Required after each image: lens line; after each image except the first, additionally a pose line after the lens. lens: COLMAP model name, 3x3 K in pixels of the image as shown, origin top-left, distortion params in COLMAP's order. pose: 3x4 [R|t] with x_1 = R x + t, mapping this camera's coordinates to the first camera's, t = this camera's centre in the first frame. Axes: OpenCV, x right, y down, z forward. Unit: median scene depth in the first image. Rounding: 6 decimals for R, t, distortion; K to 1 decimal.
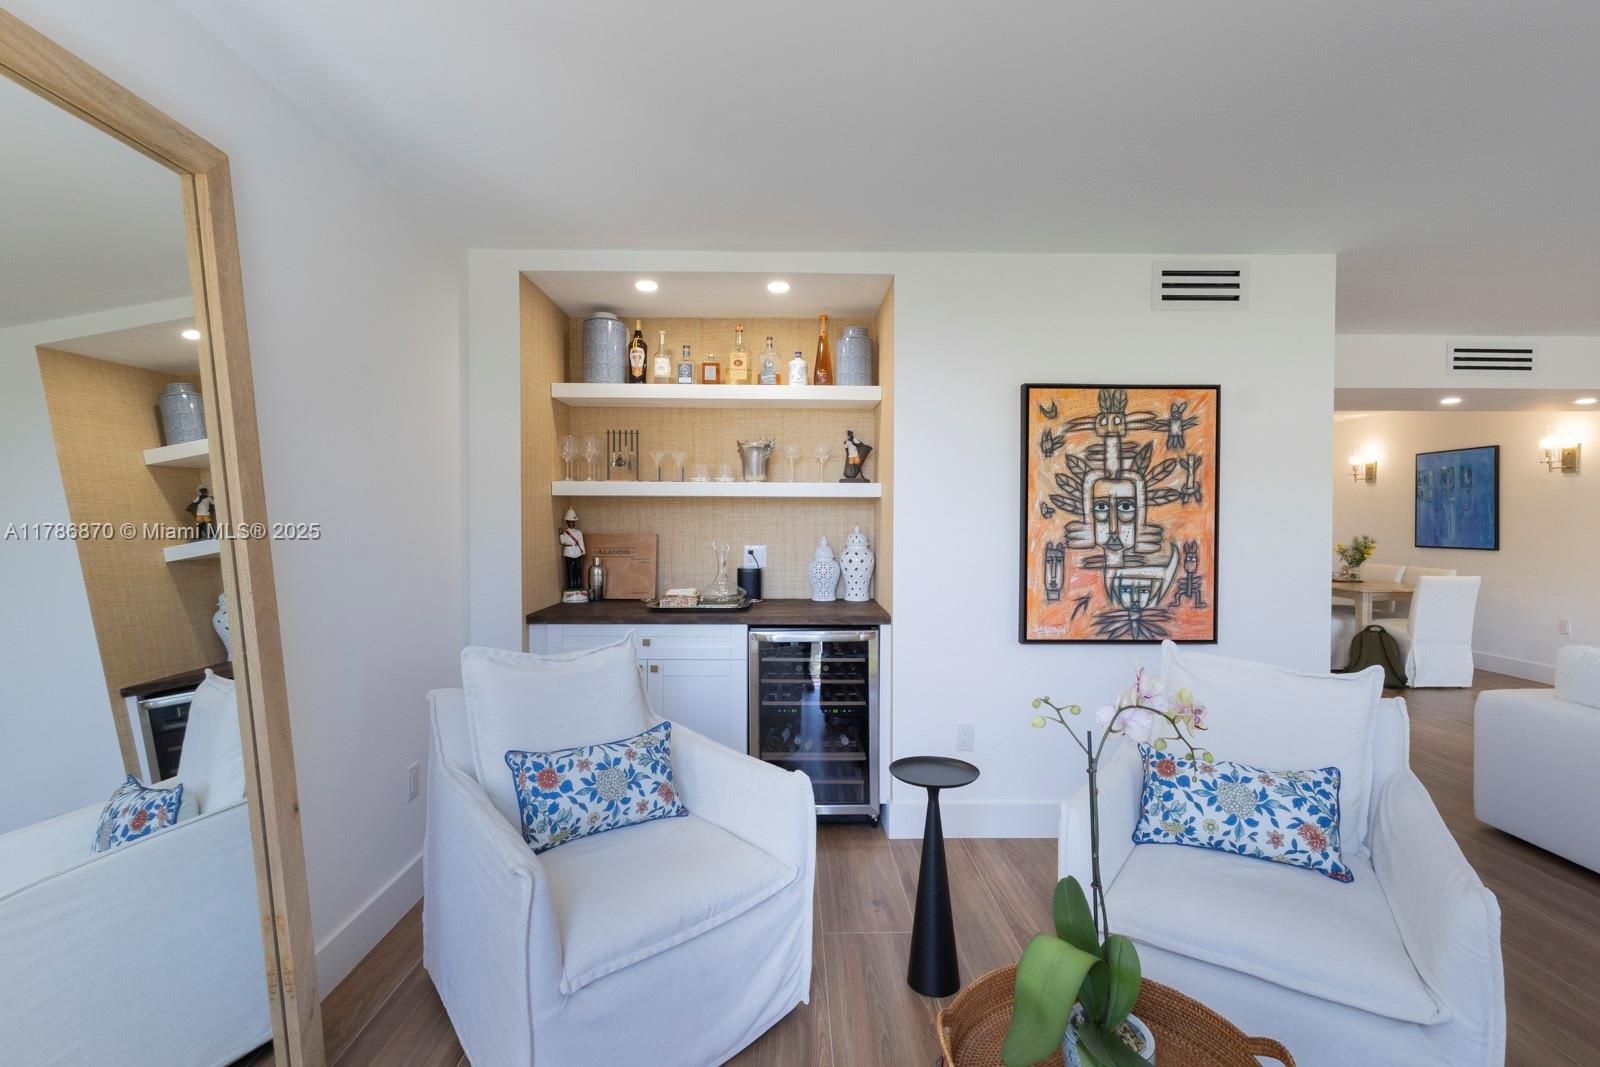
lens RADIAL K [[759.0, 0, 798.4], [0, 759.0, 528.3], [0, 0, 1]] dist [0.020854, 0.000455]
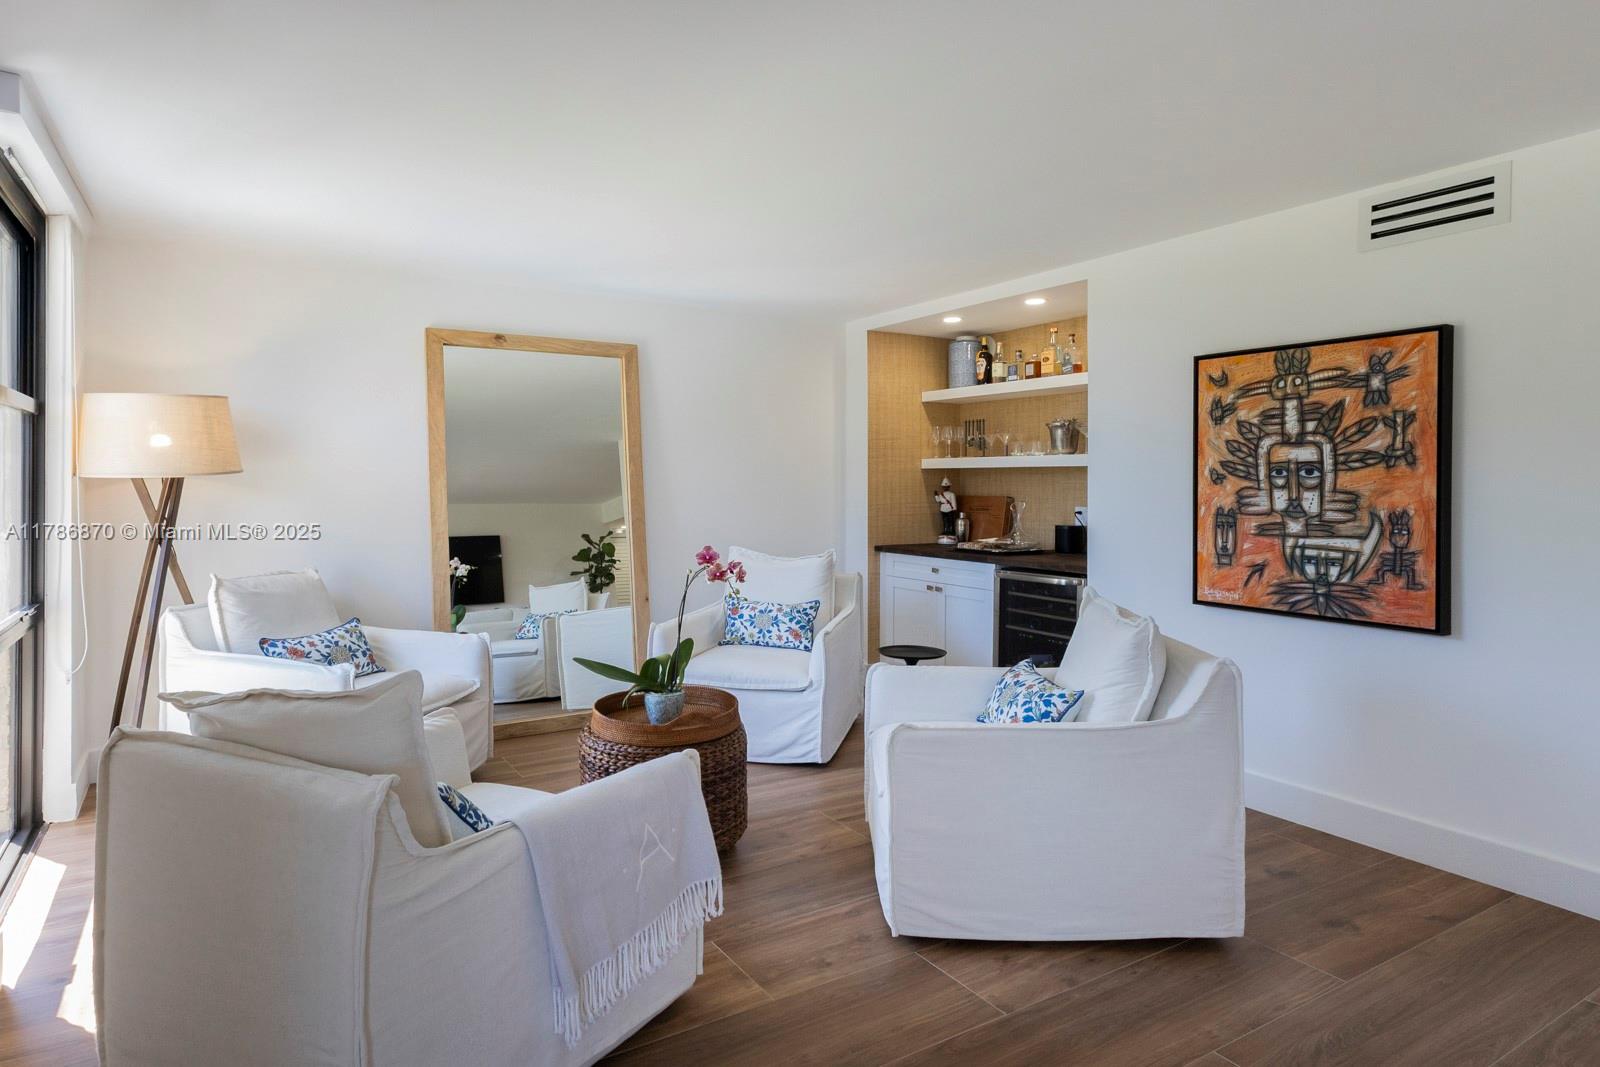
lens RADIAL K [[816.2, 0, 917.5], [0, 816.2, 484.5], [0, 0, 1]] dist [0.027716, -0.004532]
pose [[0.637531, 0.000094, -0.770425, 0.901003], [-0.010951, 0.999900, -0.008940, 0.001508], [0.770347, 0.014137, 0.637468, -0.015135]]
